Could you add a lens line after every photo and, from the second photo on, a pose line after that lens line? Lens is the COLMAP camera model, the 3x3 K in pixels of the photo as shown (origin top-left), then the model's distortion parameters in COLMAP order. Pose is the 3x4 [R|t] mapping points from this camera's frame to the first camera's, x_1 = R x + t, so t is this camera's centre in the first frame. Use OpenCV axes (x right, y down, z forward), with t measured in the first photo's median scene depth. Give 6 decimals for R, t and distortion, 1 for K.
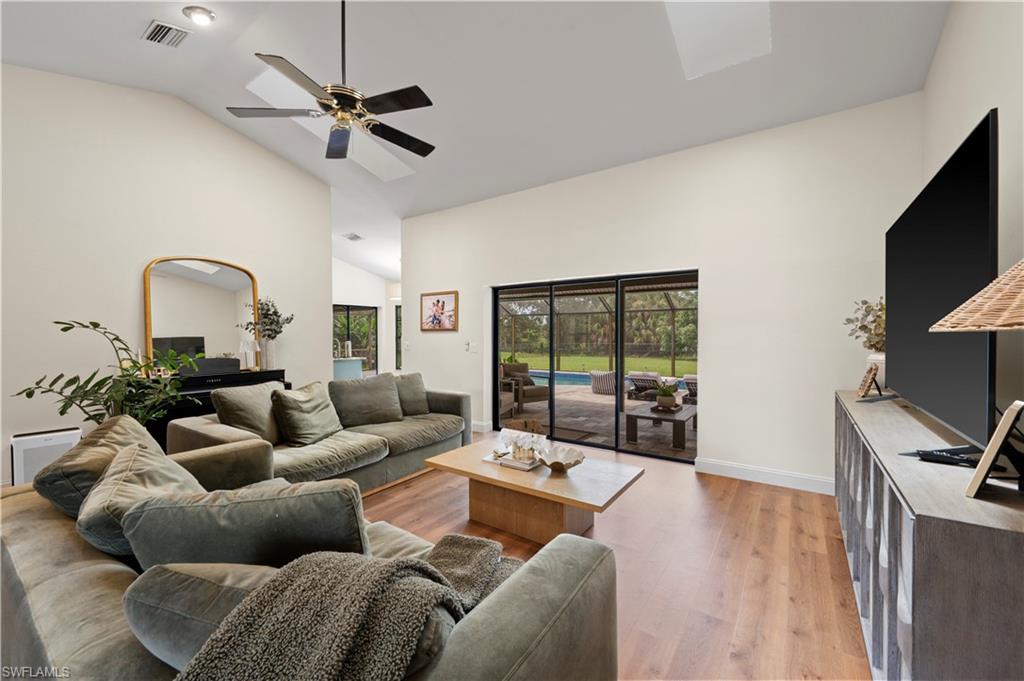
lens RADIAL K [[402.8, 0, 512.2], [0, 402.8, 339.1], [0, 0, 1]] dist [-0.001202, 0.000443]
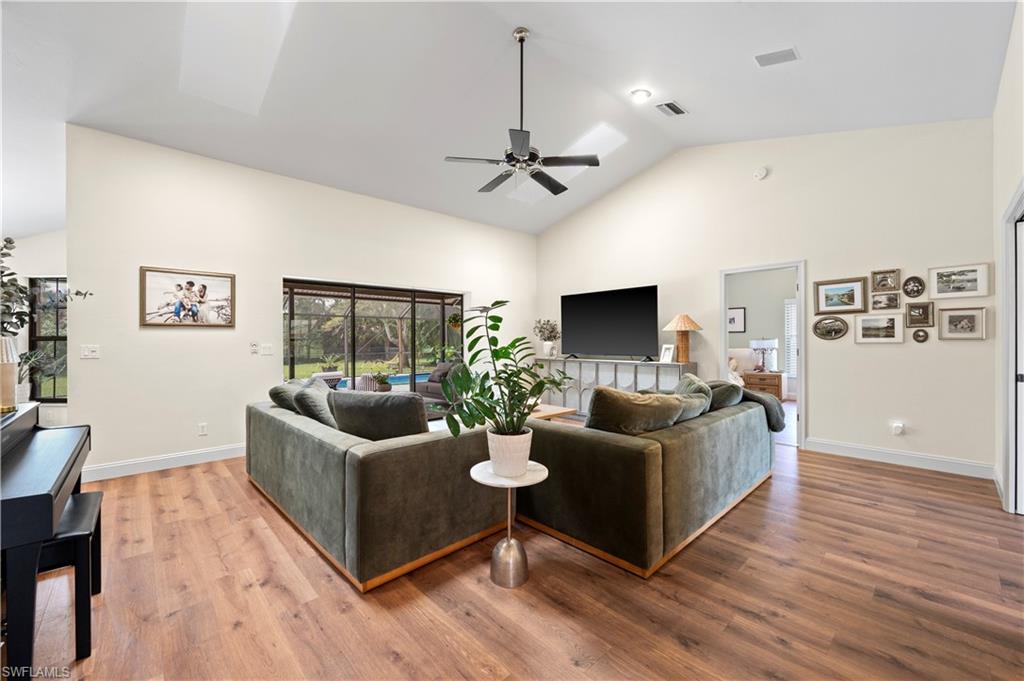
lens RADIAL K [[402.8, 0, 512.1], [0, 402.8, 339.1], [0, 0, 1]] dist [-0.001202, 0.000443]
pose [[0.202250, 0.001129, 0.979333, -0.753935], [0.011682, 0.999925, -0.003565, 0.009057], [-0.979264, 0.012162, 0.202222, 0.332973]]
